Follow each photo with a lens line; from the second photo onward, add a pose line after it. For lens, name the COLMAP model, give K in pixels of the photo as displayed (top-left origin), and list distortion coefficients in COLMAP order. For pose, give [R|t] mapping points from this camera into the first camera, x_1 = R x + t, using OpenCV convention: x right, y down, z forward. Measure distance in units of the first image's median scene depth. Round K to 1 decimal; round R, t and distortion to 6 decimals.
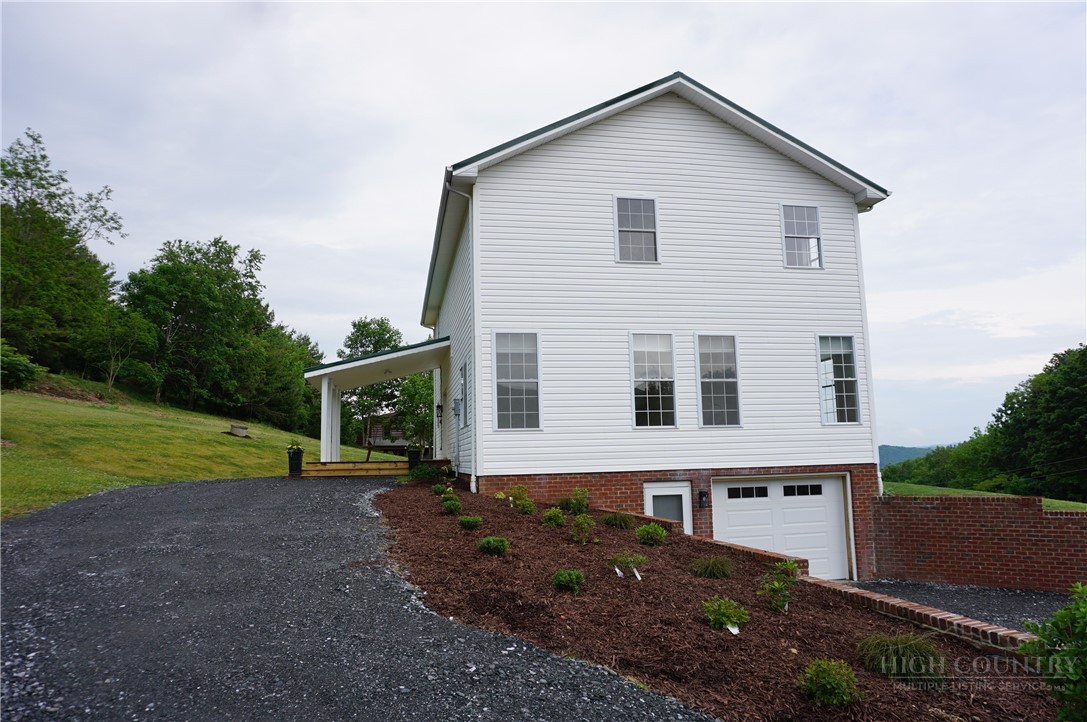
lens RADIAL K [[739.1, 0, 542.4], [0, 739.1, 358.7], [0, 0, 1]] dist [-0.052460, 0.034062]
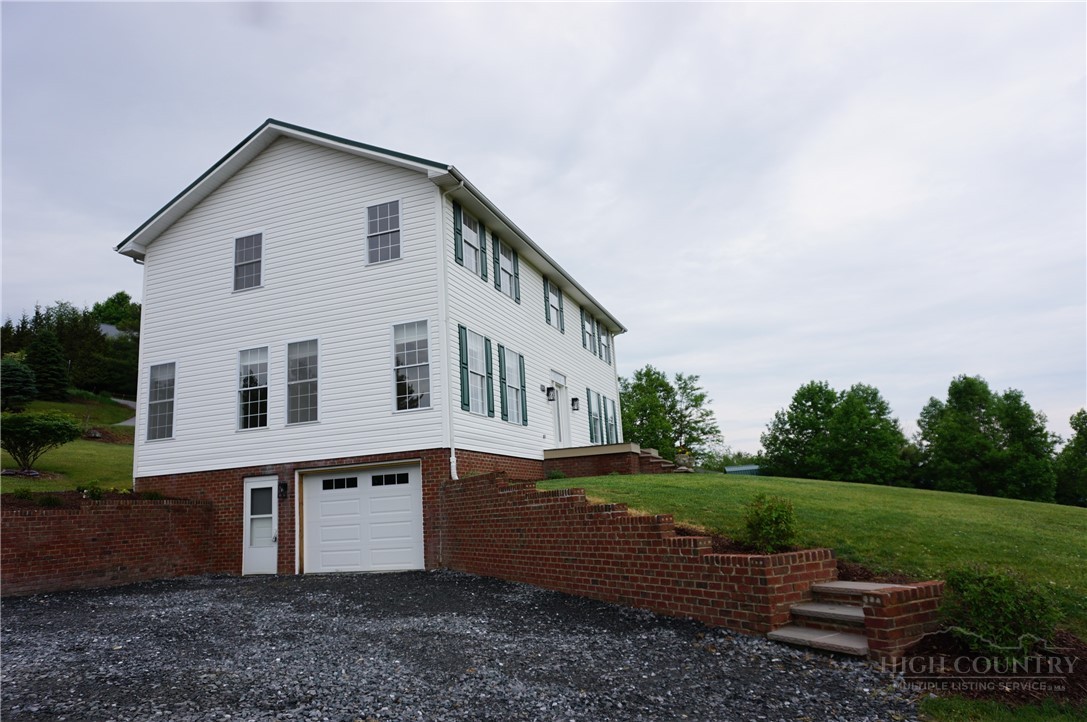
lens RADIAL K [[739.1, 0, 549.3], [0, 739.1, 362.9], [0, 0, 1]] dist [-0.052460, 0.034062]
pose [[0.856086, -0.132762, -0.499491, 1.096923], [0.109596, 0.991098, -0.075590, 0.123789], [0.505080, 0.009969, 0.863015, 0.240469]]
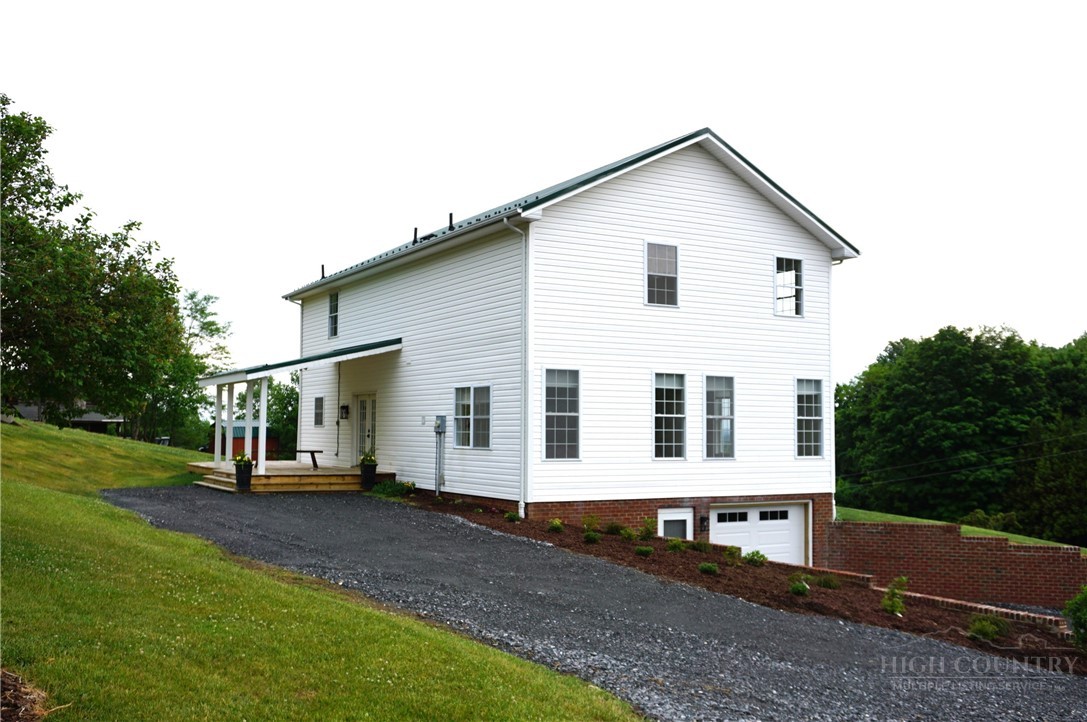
lens RADIAL K [[1067.1, 0, 543.4], [0, 1067.1, 362.3], [0, 0, 1]] dist [-0.013058, 0.000000]
pose [[0.945439, 0.051465, 0.321710, -0.527490], [-0.072983, 0.995806, 0.055180, -0.120847], [-0.317520, -0.075649, 0.945229, -0.421470]]
